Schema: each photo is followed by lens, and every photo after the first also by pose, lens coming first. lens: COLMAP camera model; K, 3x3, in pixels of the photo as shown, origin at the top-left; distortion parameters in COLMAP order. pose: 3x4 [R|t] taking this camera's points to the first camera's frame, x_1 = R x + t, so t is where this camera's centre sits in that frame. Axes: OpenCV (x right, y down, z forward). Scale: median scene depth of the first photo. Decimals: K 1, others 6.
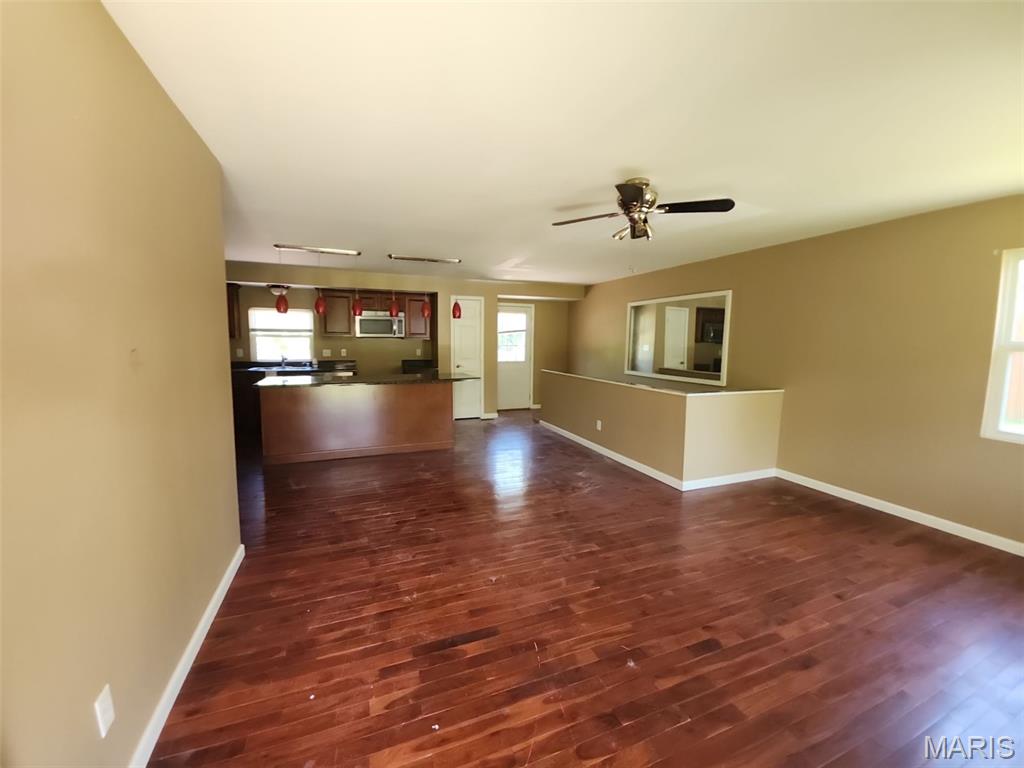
lens RADIAL K [[401.4, 0, 512.0], [0, 401.4, 384.0], [0, 0, 1]] dist [-0.017358, -0.000379]
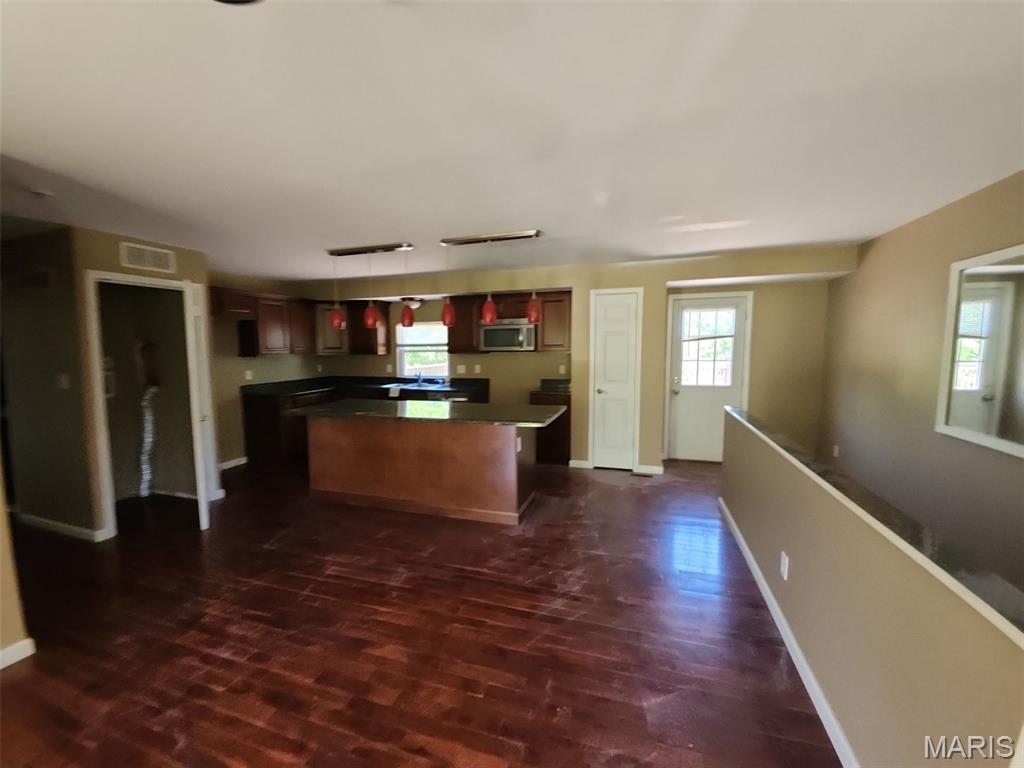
lens RADIAL K [[401.4, 0, 512.0], [0, 401.4, 384.0], [0, 0, 1]] dist [-0.017358, -0.000379]
pose [[0.777742, 0.039248, -0.627357, 0.186741], [-0.049933, 0.998752, 0.000580, -0.051827], [0.626598, 0.030875, 0.778731, 0.381267]]
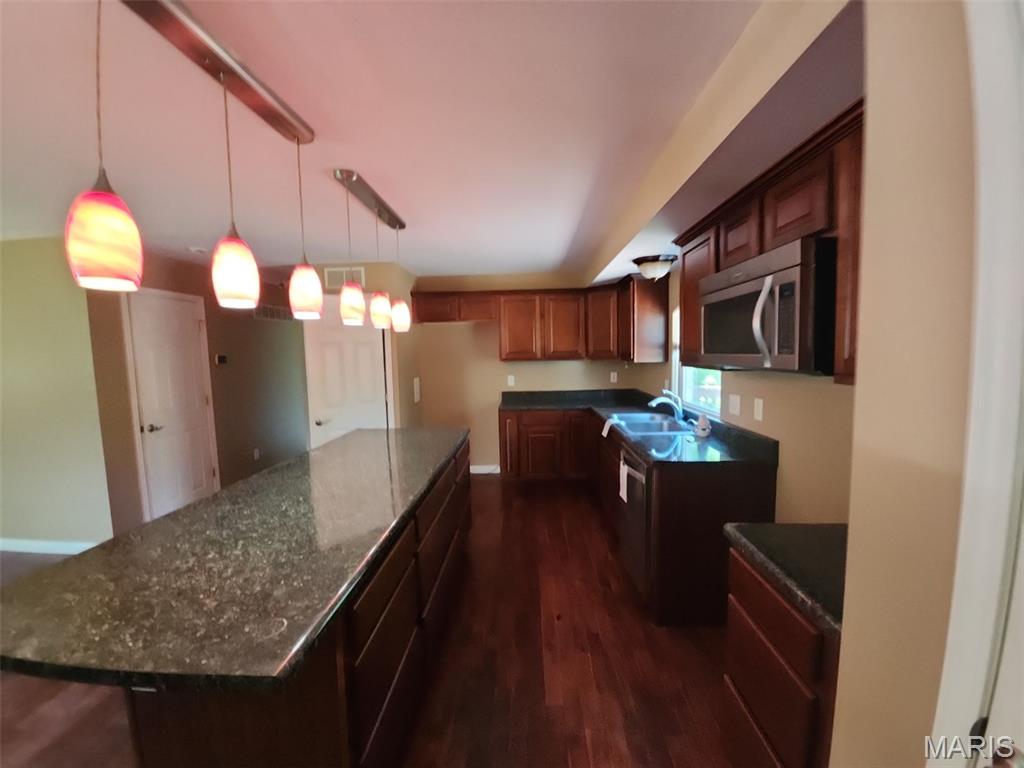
lens RADIAL K [[401.4, 0, 512.0], [0, 401.4, 384.0], [0, 0, 1]] dist [-0.017358, -0.000379]
pose [[-0.406781, 0.074096, -0.910516, -0.044387], [-0.084792, 0.989340, 0.118392, -0.124615], [0.909582, 0.125364, -0.396162, 0.969859]]
